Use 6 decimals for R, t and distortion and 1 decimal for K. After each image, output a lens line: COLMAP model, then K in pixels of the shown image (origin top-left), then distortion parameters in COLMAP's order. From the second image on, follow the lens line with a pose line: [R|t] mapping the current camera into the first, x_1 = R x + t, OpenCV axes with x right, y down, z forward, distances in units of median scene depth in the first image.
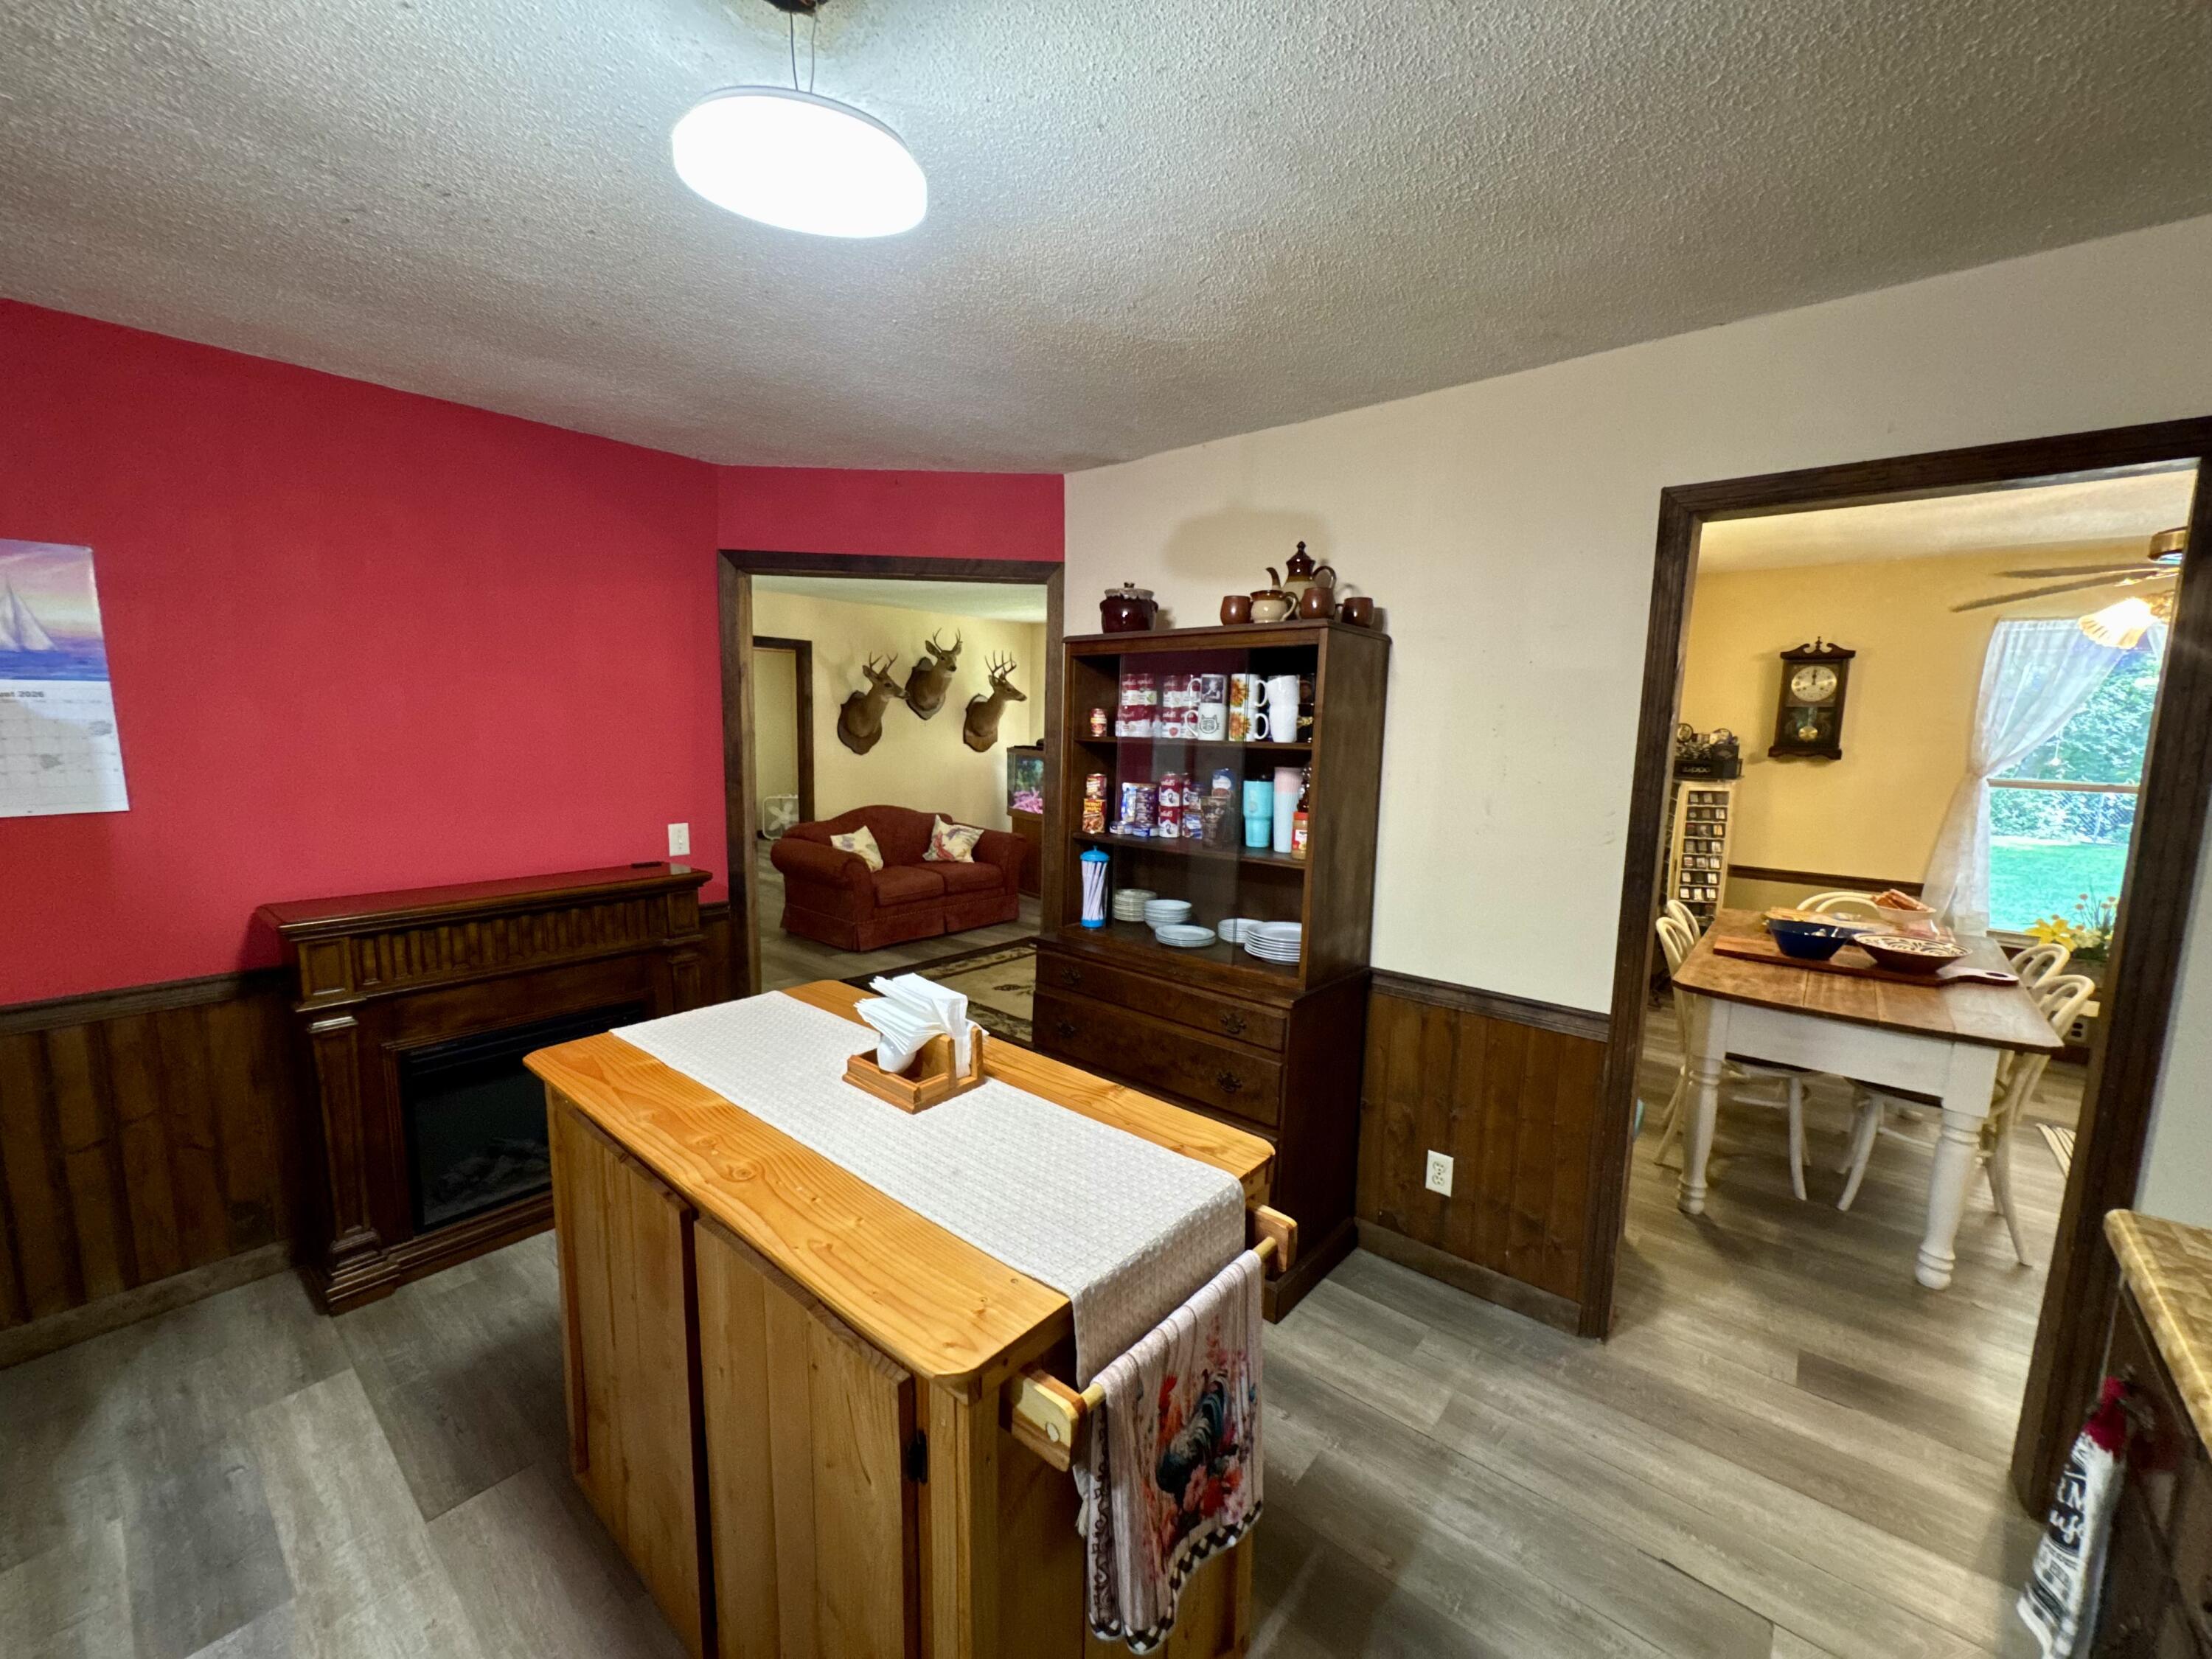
lens RADIAL K [[884.4, 0, 1109.1], [0, 884.4, 833.3], [0, 0, 1]] dist [-0.001269, -0.000379]
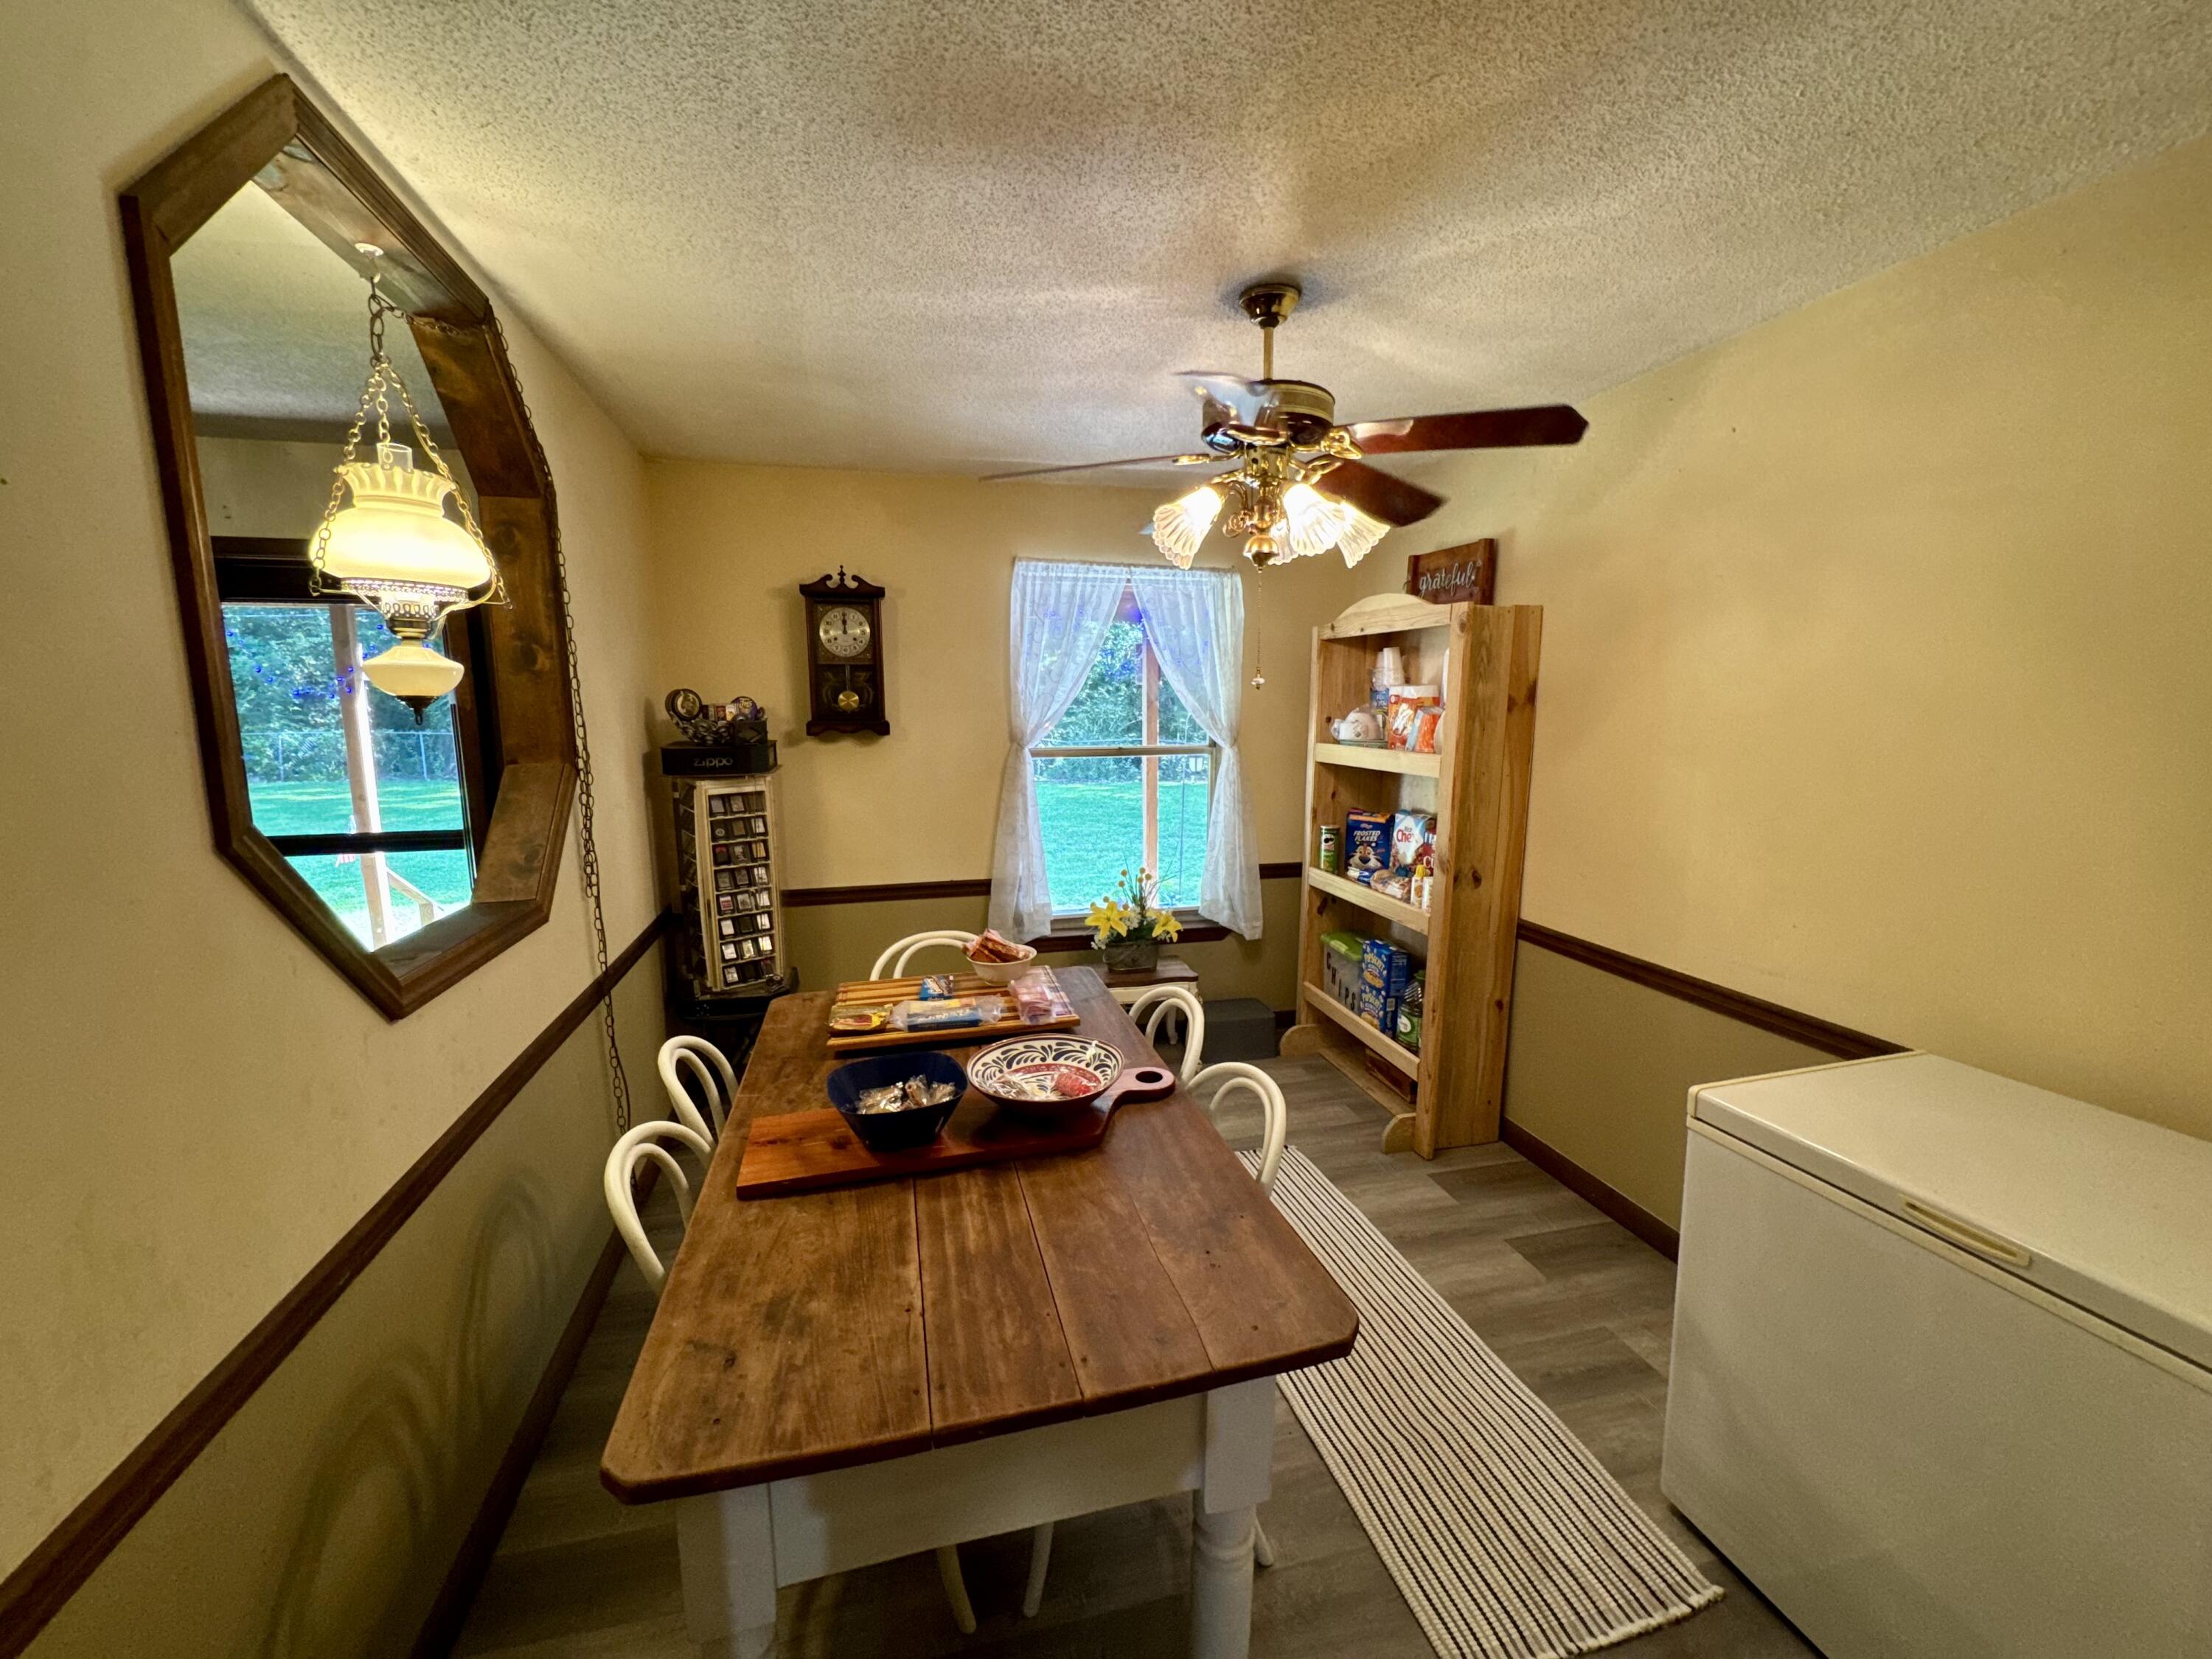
lens RADIAL K [[884.4, 0, 1109.1], [0, 884.4, 833.3], [0, 0, 1]] dist [-0.001269, -0.000379]
pose [[0.585817, -0.138412, 0.798536, 0.322964], [0.124955, 0.988952, 0.079749, -0.036923], [-0.800752, 0.053063, 0.596641, 0.403102]]
